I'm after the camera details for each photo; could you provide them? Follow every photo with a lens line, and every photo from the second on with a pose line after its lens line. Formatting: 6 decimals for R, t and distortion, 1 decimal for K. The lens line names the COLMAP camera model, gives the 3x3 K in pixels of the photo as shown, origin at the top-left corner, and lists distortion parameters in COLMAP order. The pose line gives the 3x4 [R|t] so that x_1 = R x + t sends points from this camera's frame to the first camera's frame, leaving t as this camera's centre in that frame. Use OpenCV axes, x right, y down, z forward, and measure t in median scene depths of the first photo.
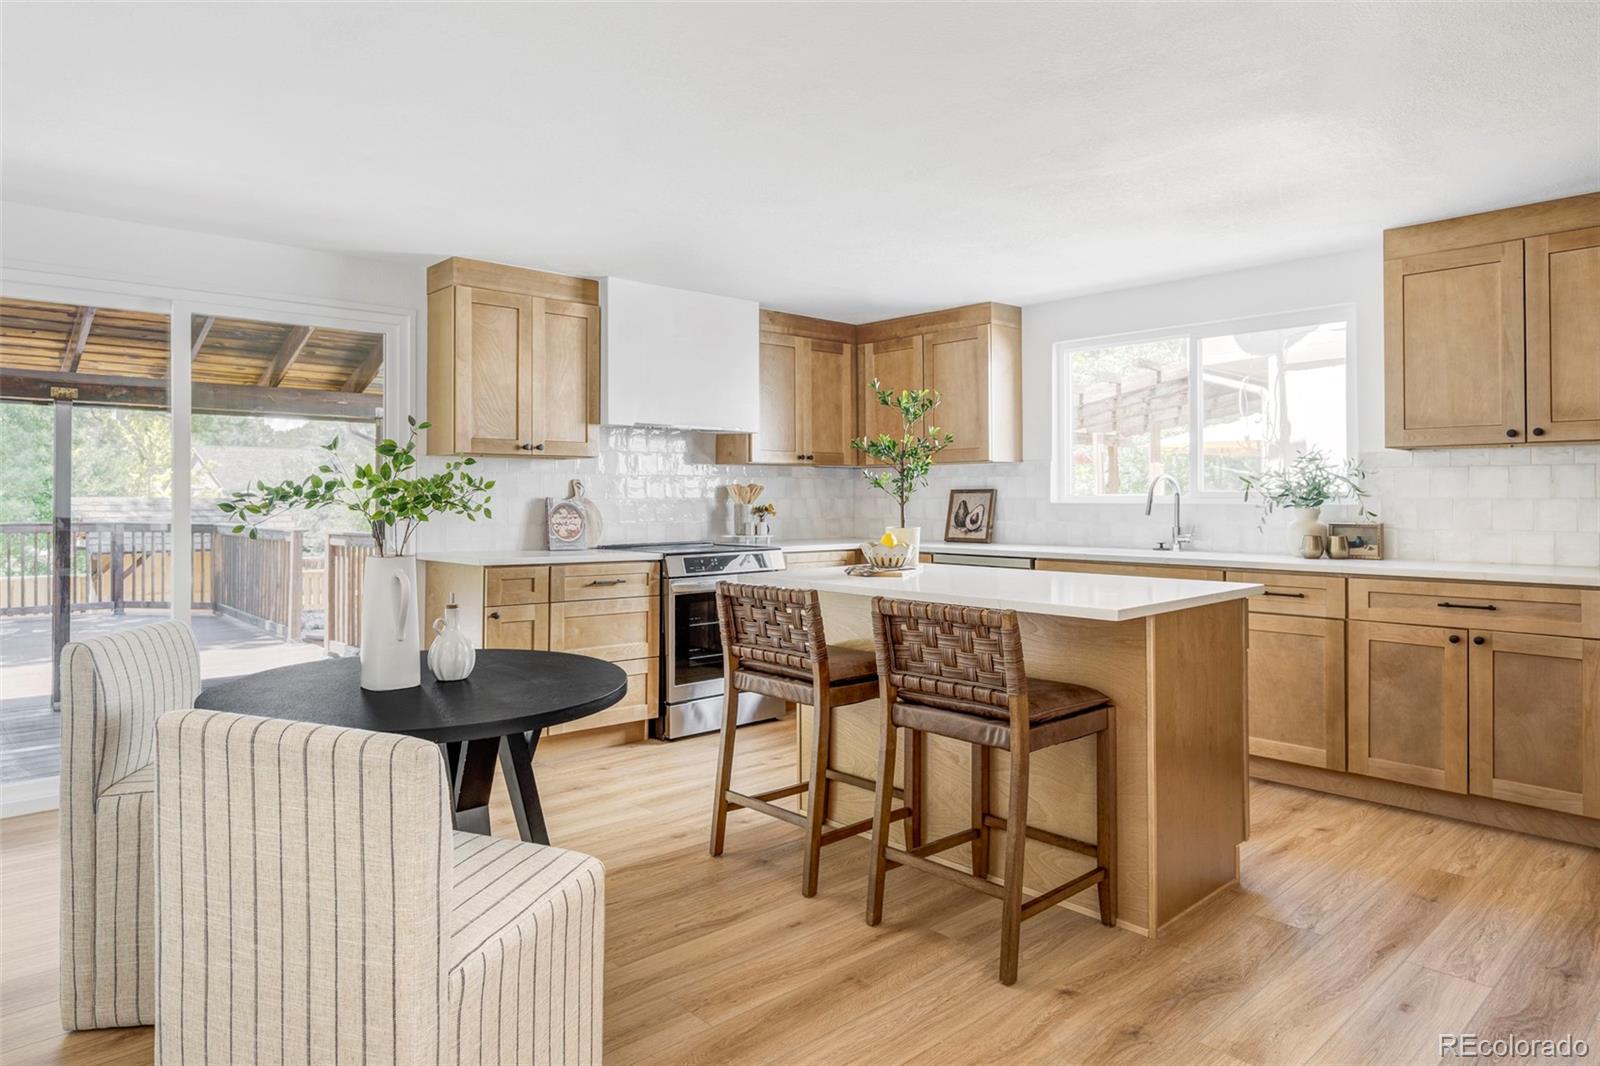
lens RADIAL K [[917.4, 0, 748.7], [0, 917.4, 480.5], [0, 0, 1]] dist [0.002774, -0.001293]
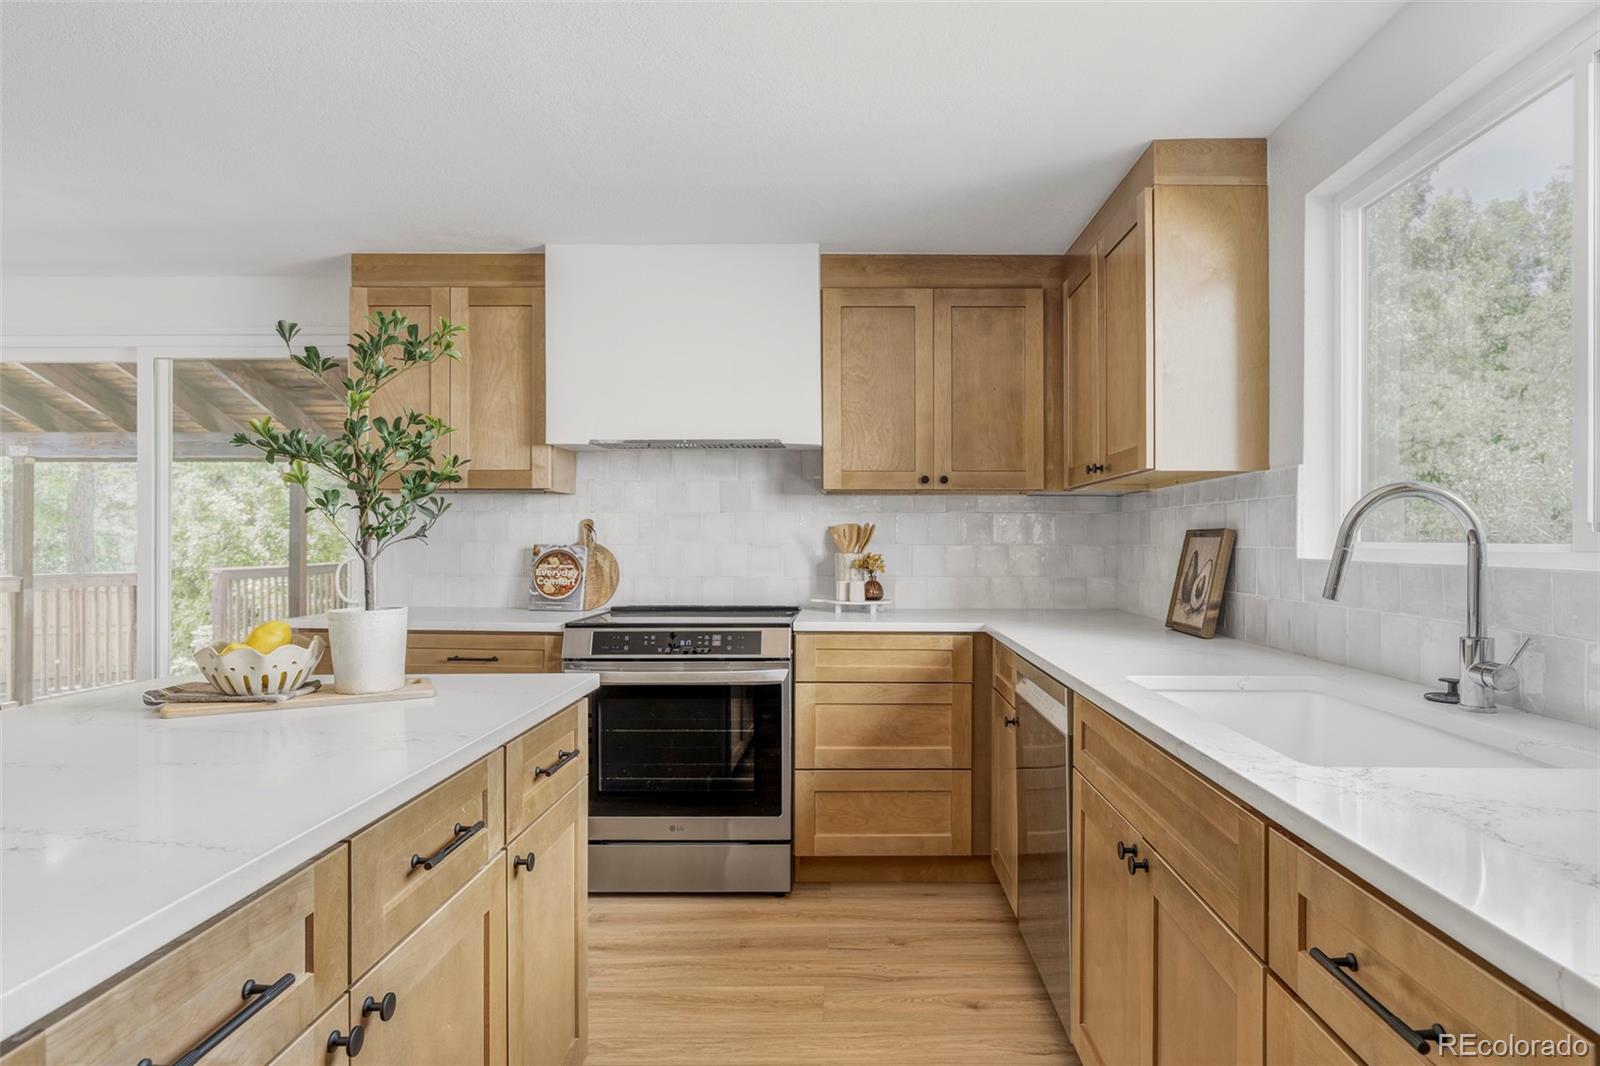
lens RADIAL K [[917.4, 0, 809.5], [0, 917.4, 535.0], [0, 0, 1]] dist [0.002774, -0.001293]
pose [[0.763553, -0.002116, -0.645742, 0.467281], [0.009849, 0.999916, 0.008370, 0.007472], [0.645671, -0.012751, 0.763510, 0.545137]]
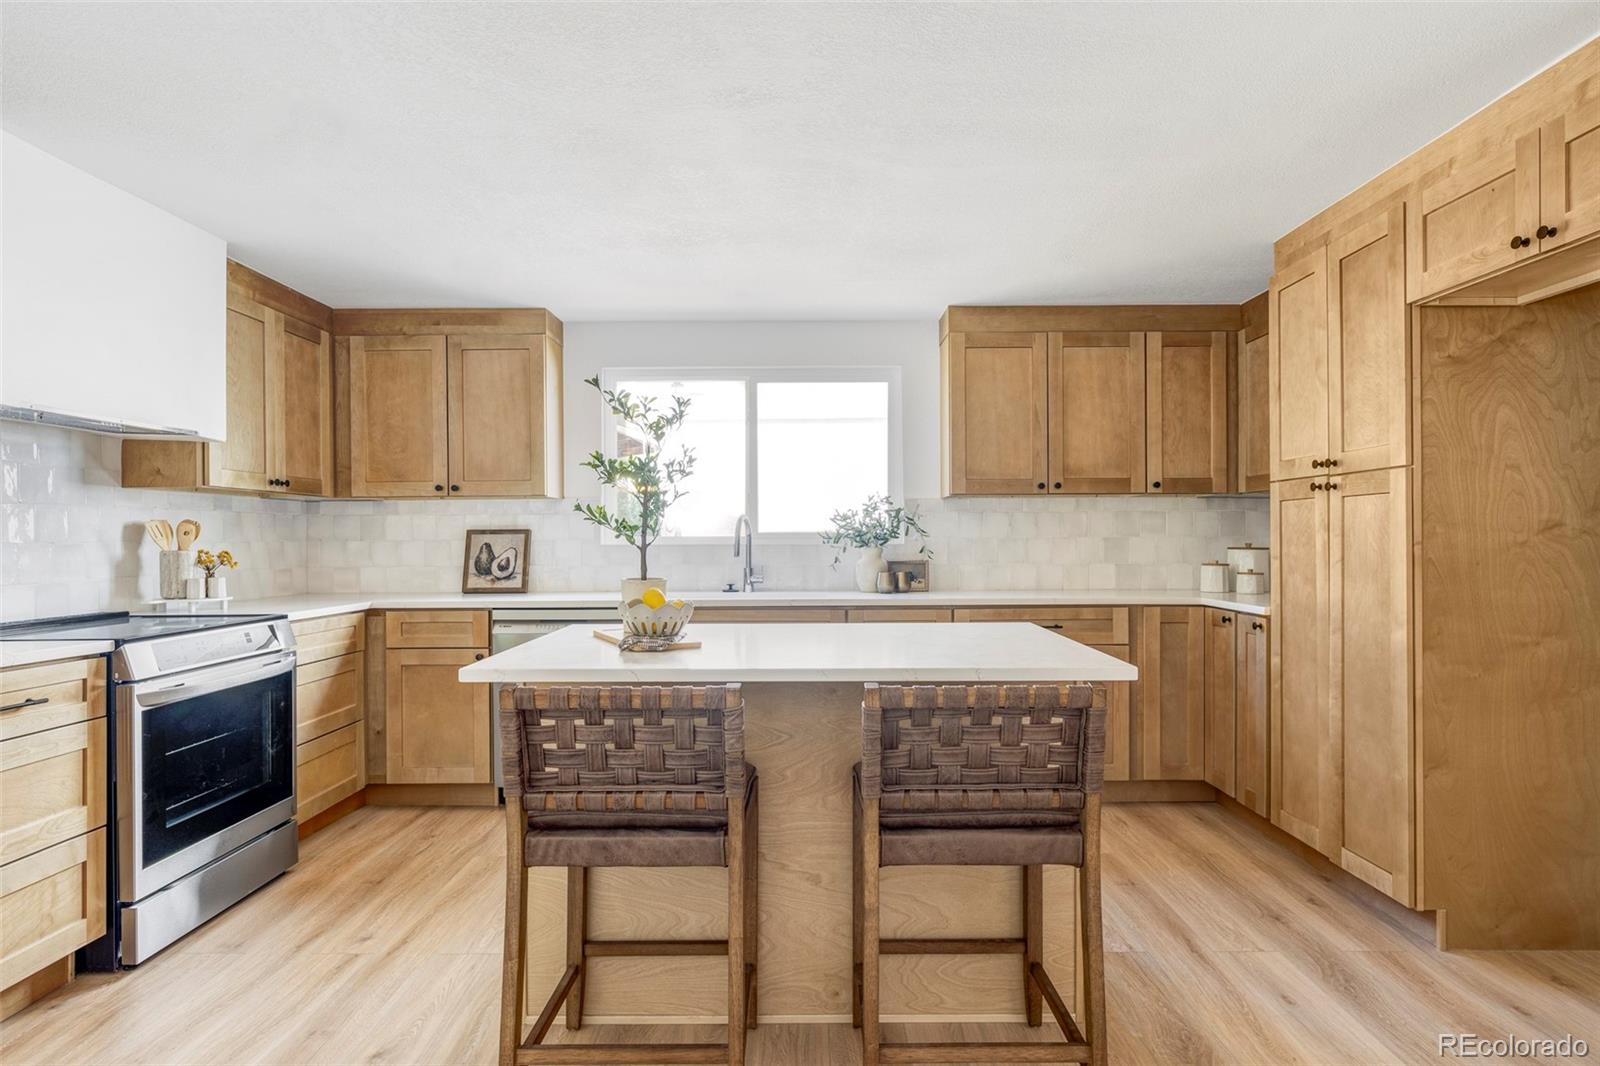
lens RADIAL K [[867.1, 0, 790.3], [0, 867.1, 538.0], [0, 0, 1]] dist [0.001502, 0.001761]
pose [[0.677517, -0.002477, 0.735503, -0.186835], [-0.009868, 0.999874, 0.012457, 0.005570], [-0.735441, -0.015698, 0.677407, 0.308146]]
